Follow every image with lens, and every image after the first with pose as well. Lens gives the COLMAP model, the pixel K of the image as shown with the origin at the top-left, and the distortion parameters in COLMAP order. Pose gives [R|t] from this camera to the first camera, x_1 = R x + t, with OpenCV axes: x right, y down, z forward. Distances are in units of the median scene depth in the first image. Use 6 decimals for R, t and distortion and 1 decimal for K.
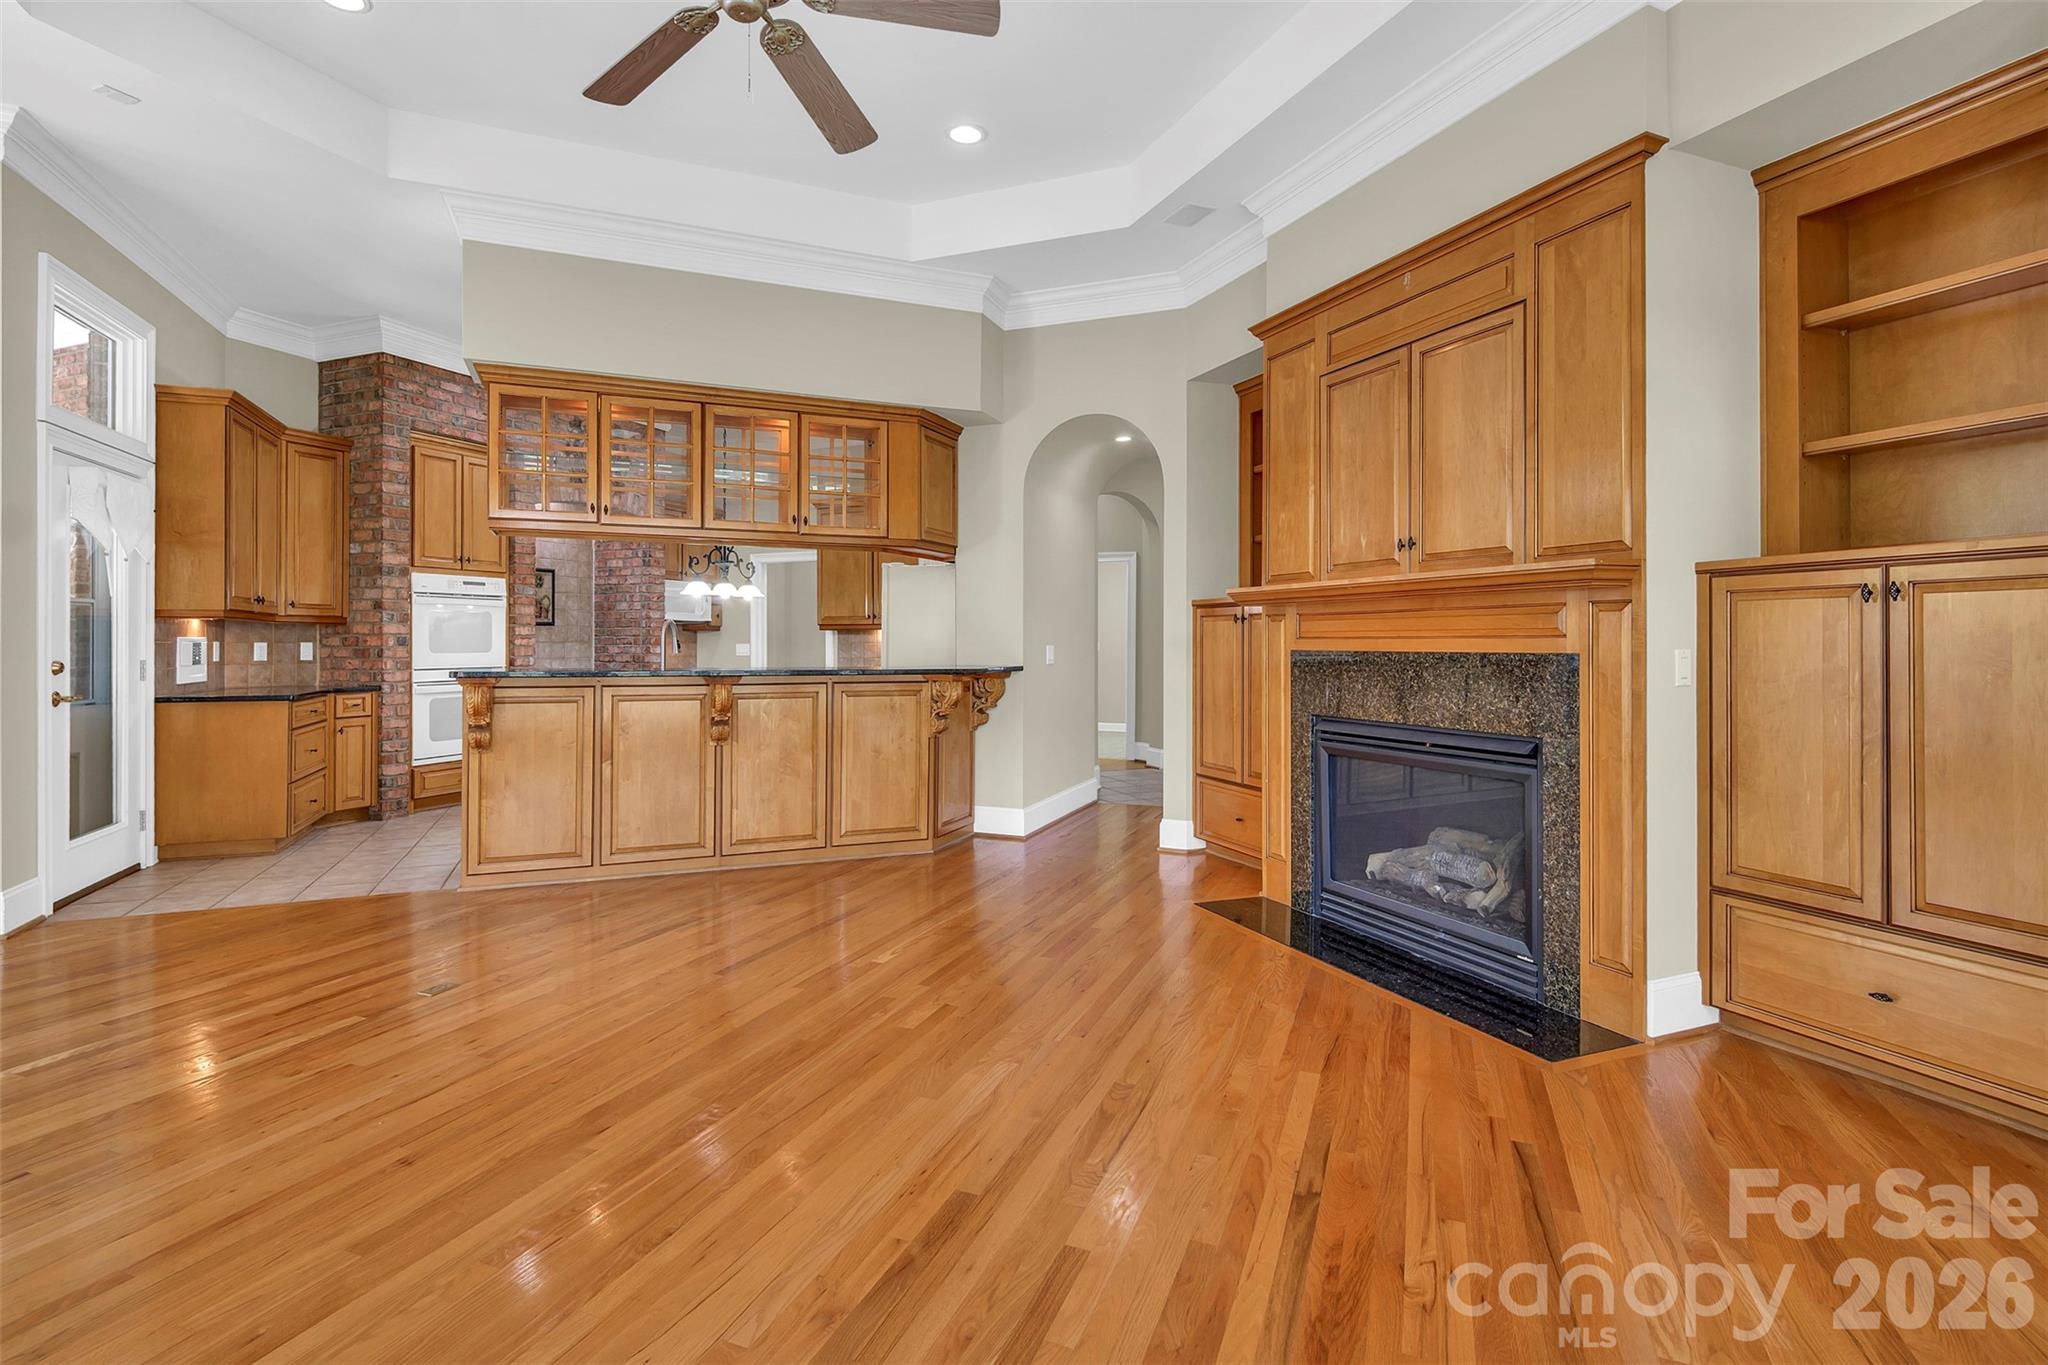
lens RADIAL K [[977.7, 0, 1014.3], [0, 977.7, 641.9], [0, 0, 1]] dist [-0.002327, -0.000750]
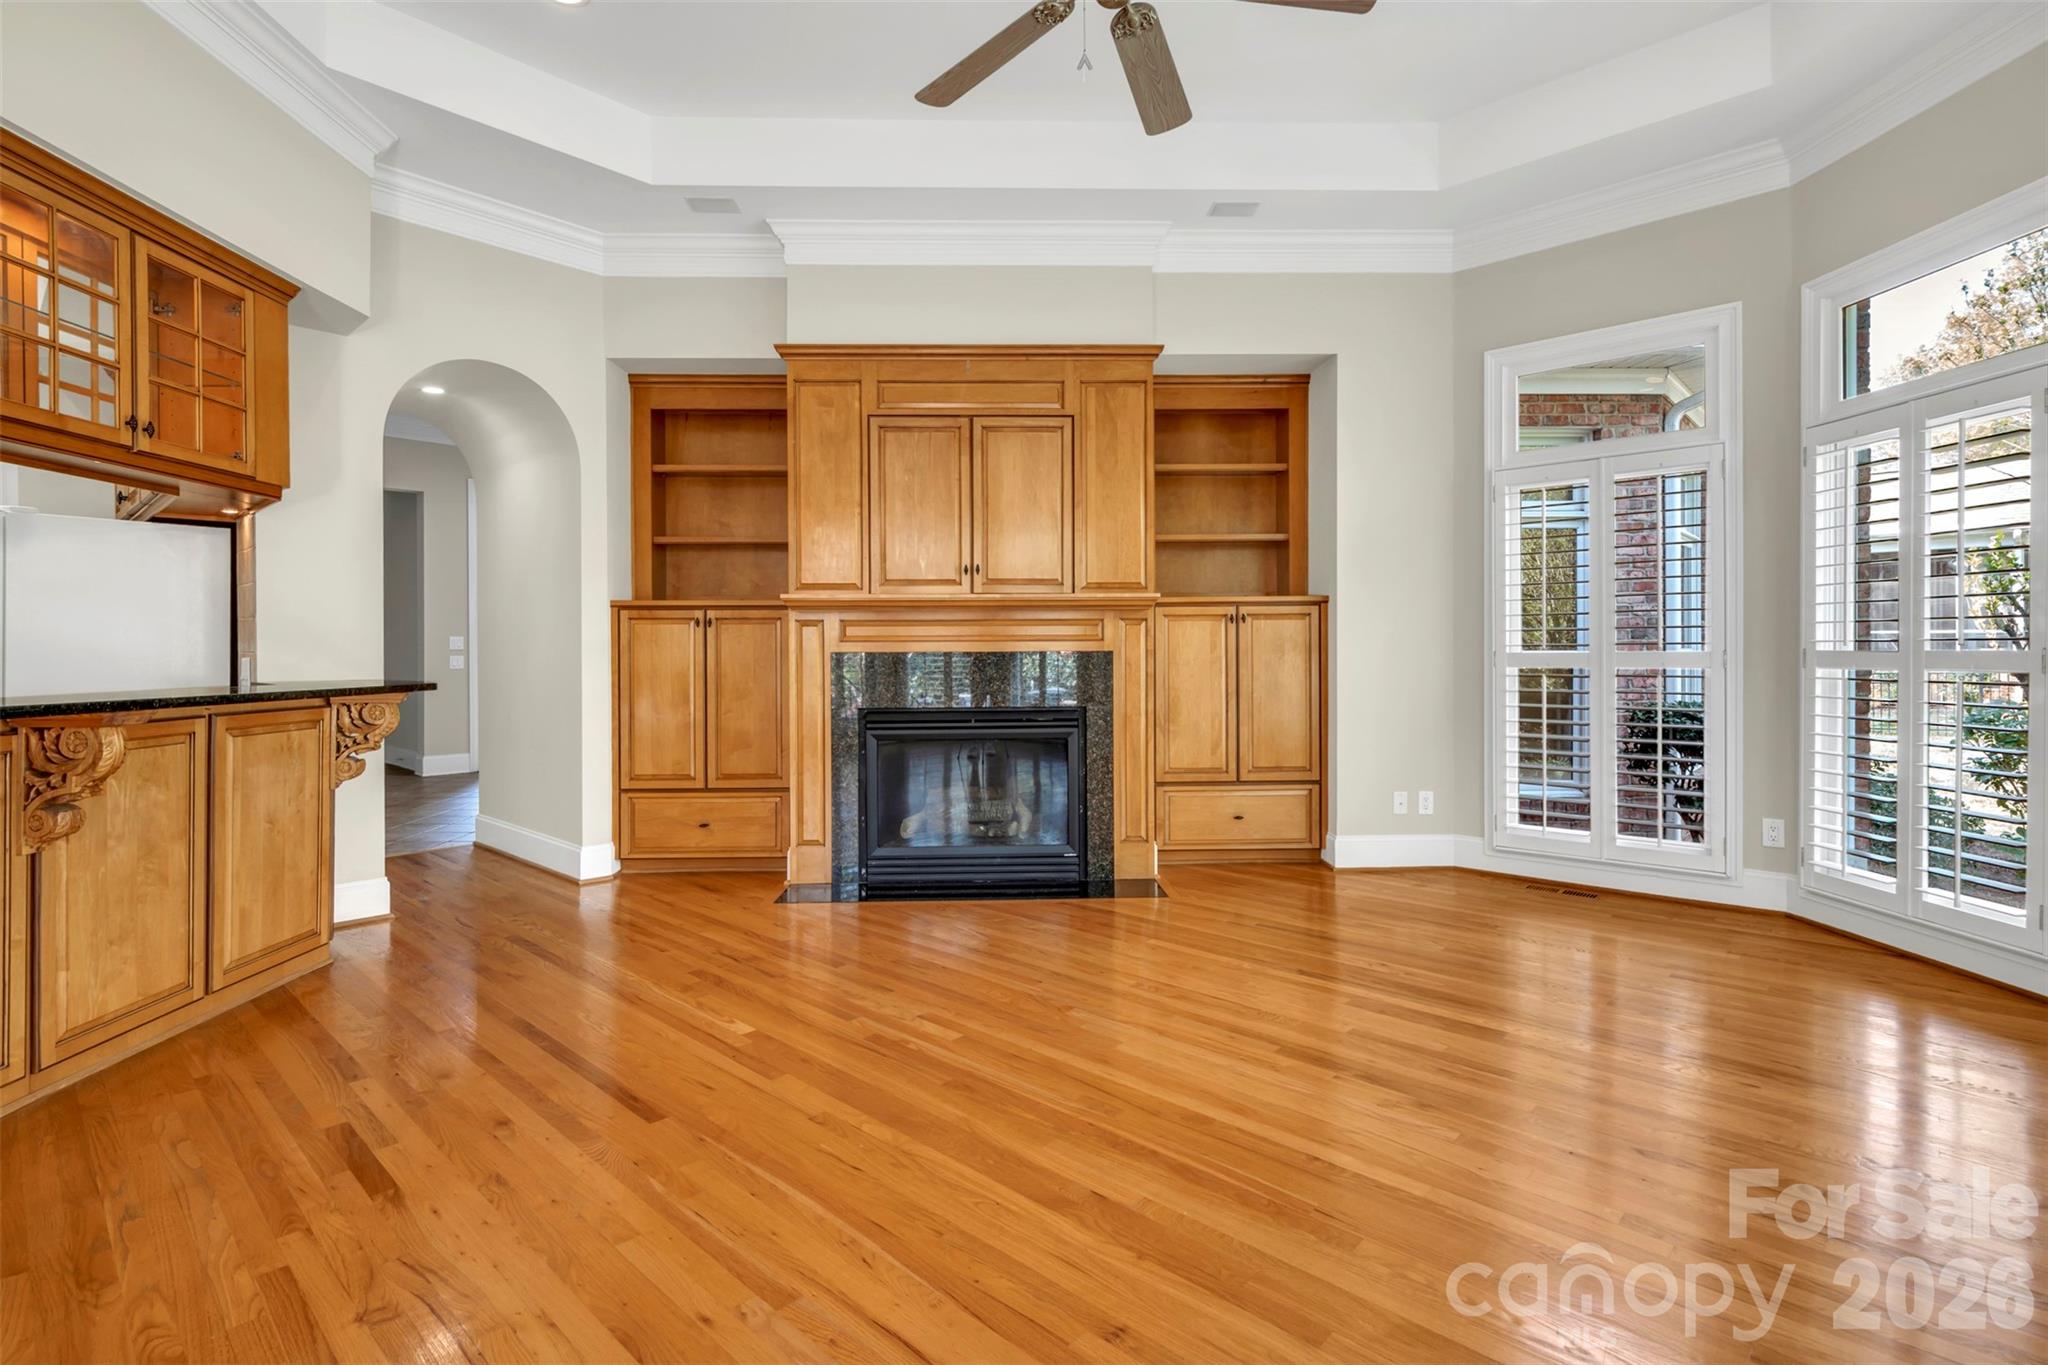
lens RADIAL K [[977.7, 0, 1015.8], [0, 977.7, 657.4], [0, 0, 1]] dist [-0.002327, -0.000750]
pose [[0.353140, -0.010689, 0.935509, -0.714720], [0.005517, 0.999941, 0.009342, 0.005060], [-0.935554, 0.001862, 0.353178, 0.431291]]
